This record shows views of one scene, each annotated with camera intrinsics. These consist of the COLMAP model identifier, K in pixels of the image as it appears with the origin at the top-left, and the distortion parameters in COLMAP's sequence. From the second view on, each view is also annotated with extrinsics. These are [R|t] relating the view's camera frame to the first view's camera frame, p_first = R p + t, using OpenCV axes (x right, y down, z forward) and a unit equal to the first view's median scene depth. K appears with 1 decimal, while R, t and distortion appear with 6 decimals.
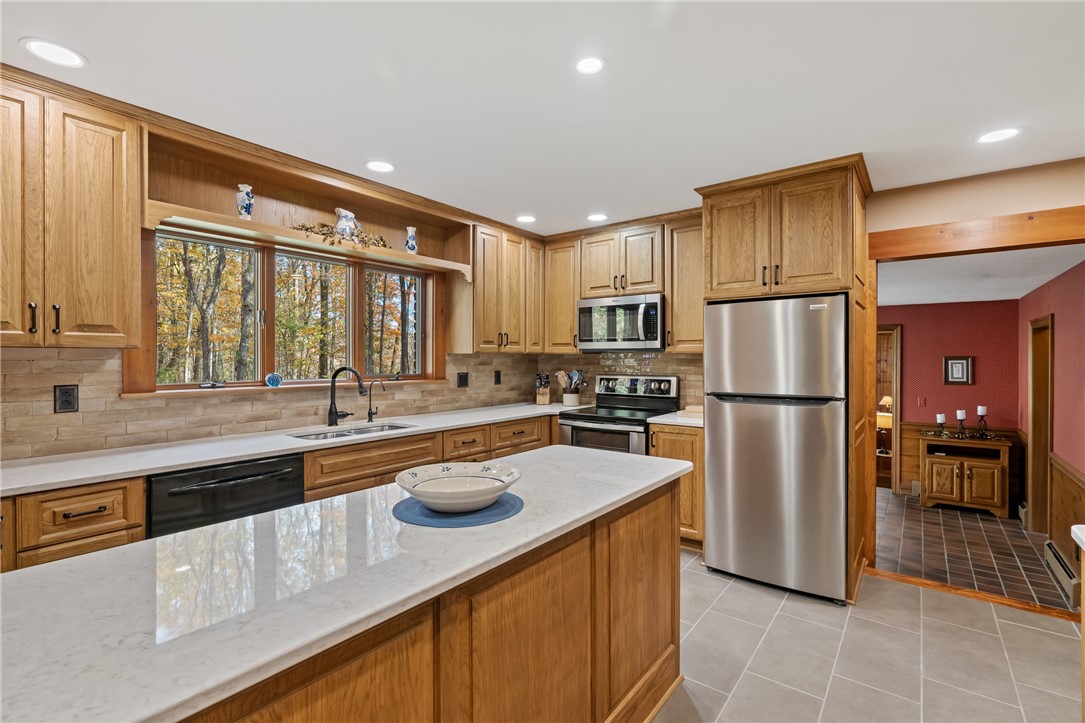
lens RADIAL K [[491.9, 0, 539.9], [0, 491.9, 353.6], [0, 0, 1]] dist [0.009478, 0.000101]
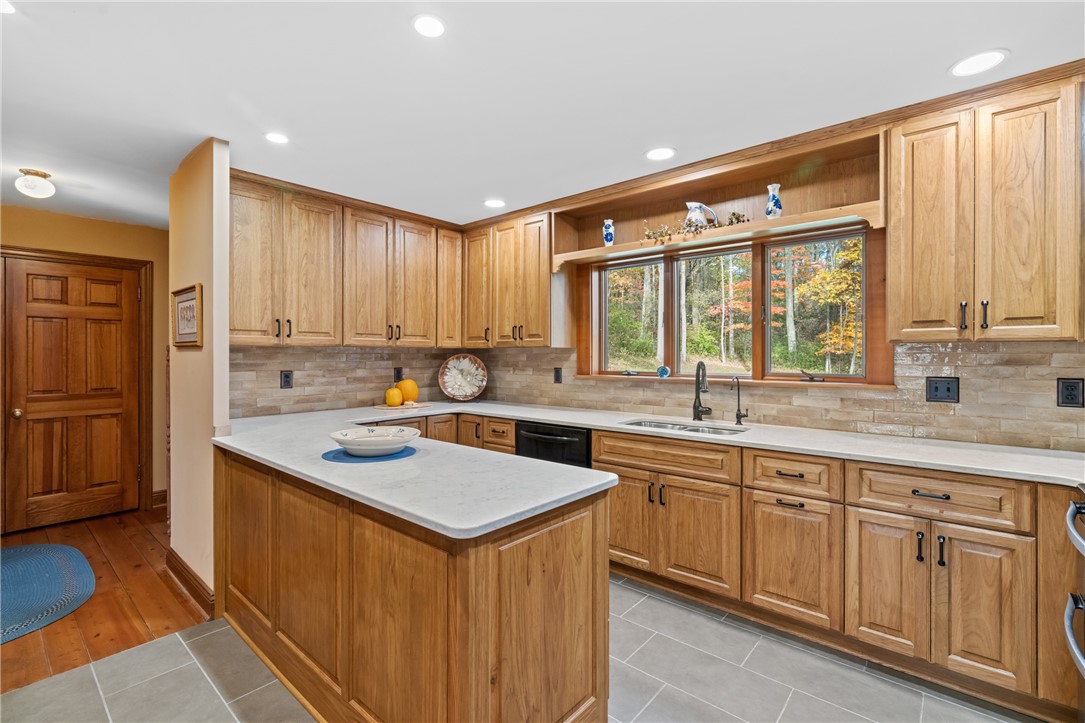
lens RADIAL K [[488.5, 0, 545.4], [0, 488.5, 355.7], [0, 0, 1]] dist [-0.004991, -0.000308]
pose [[-0.045889, 0.005534, -0.998931, 0.586500], [0.012135, 0.999914, 0.004982, 0.006930], [0.998873, -0.011894, -0.045952, 0.743113]]
